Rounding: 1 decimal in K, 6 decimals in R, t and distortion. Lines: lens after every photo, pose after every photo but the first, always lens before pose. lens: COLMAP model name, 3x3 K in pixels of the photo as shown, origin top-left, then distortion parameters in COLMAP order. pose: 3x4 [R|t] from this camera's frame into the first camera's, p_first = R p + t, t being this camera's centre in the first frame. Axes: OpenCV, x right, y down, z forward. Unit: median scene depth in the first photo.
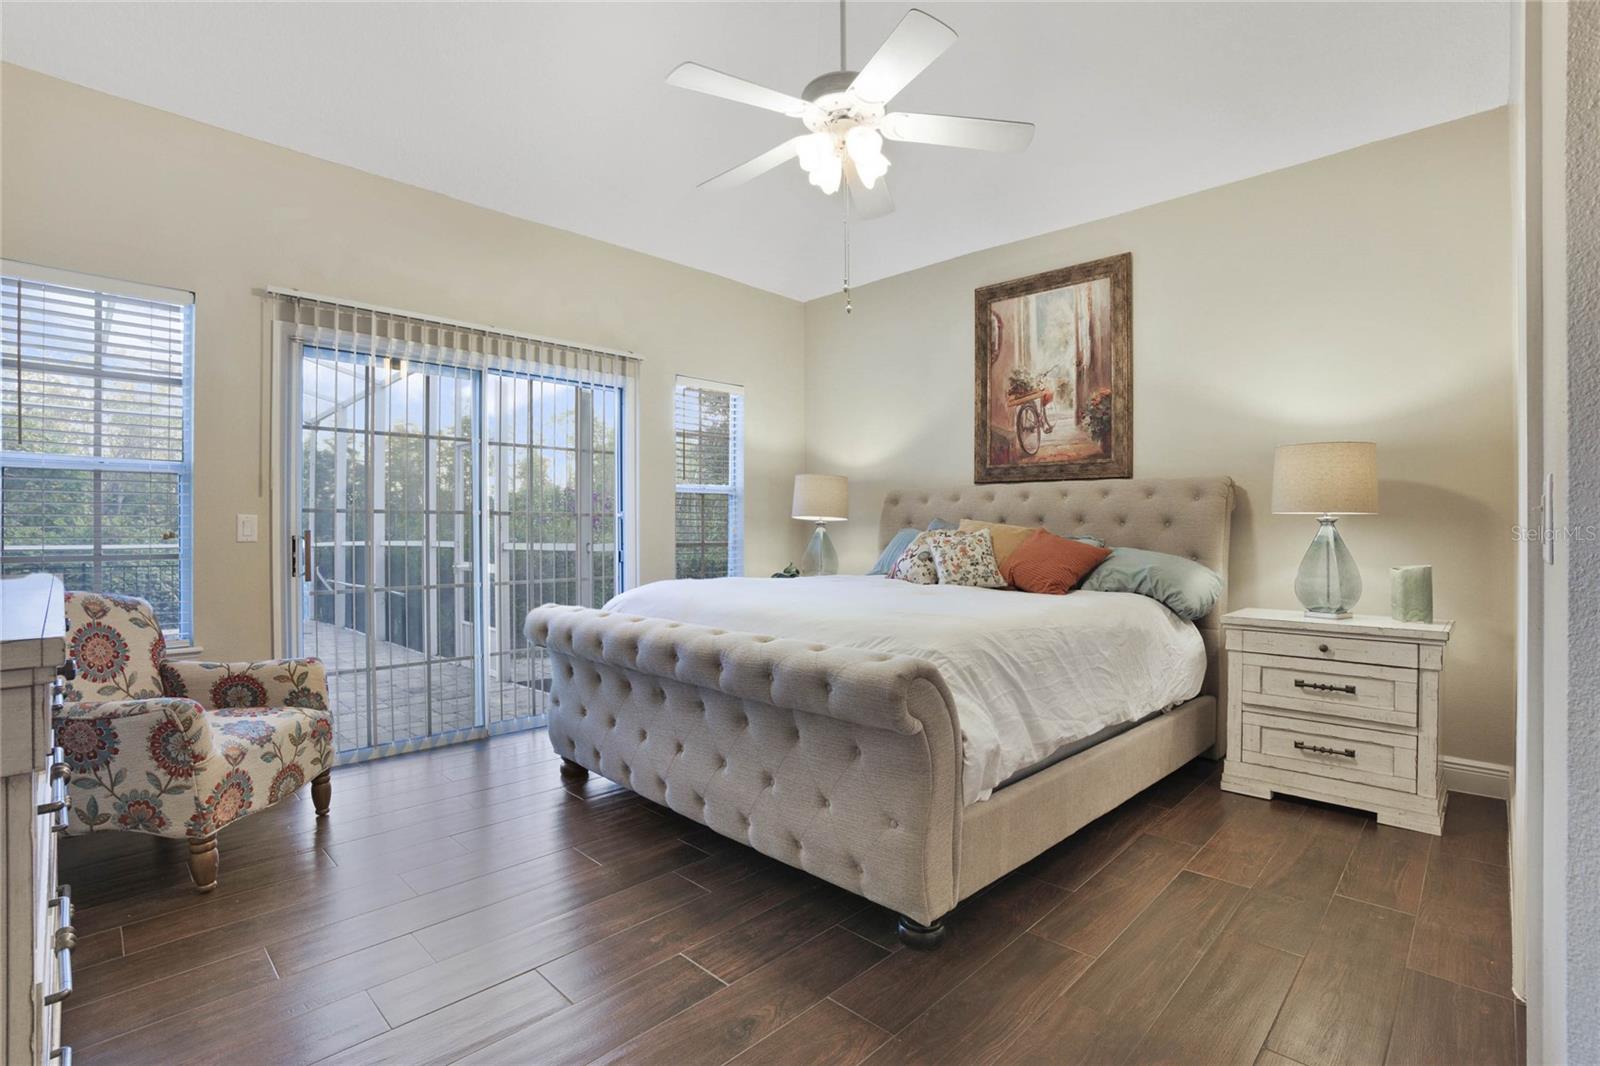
lens RADIAL K [[739.9, 0, 799.9], [0, 739.9, 536.7], [0, 0, 1]] dist [-0.069803, 0.025608]
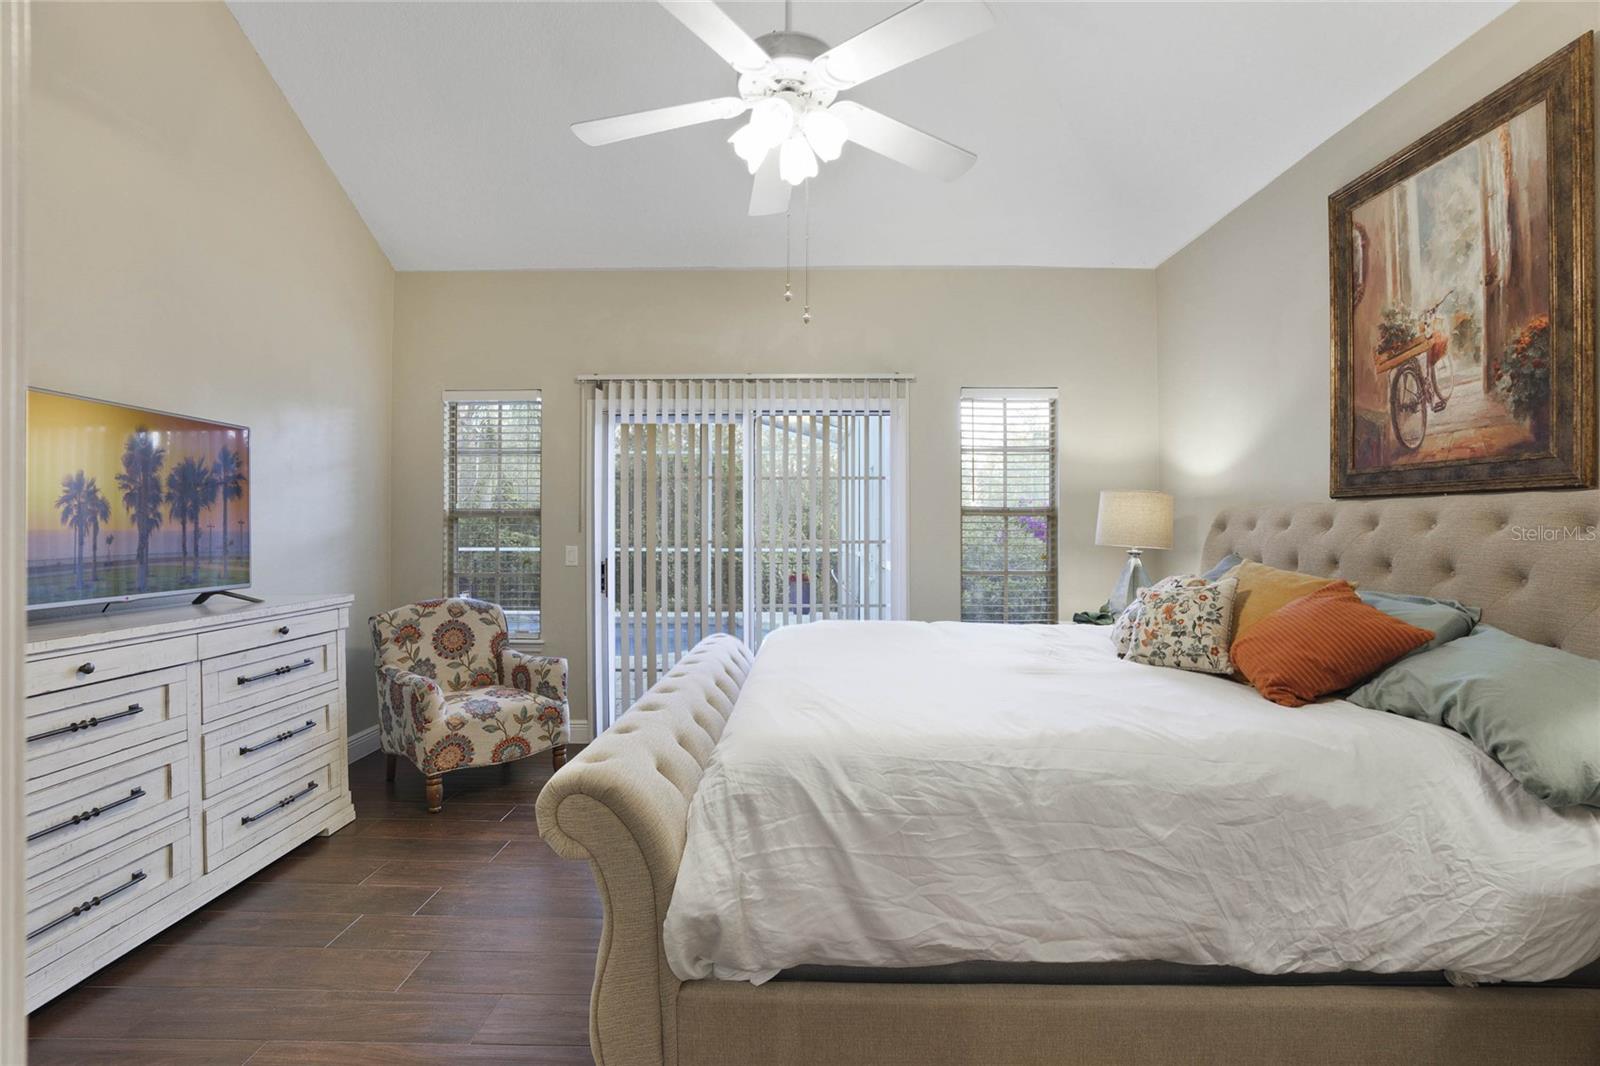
lens RADIAL K [[730.4, 0, 807.4], [0, 730.4, 532.7], [0, 0, 1]] dist [-0.066958, 0.023173]
pose [[0.699481, 0.003563, -0.714643, 0.401092], [-0.006259, 0.999980, -0.001140, -0.043814], [0.714624, 0.005270, 0.699489, 0.271818]]
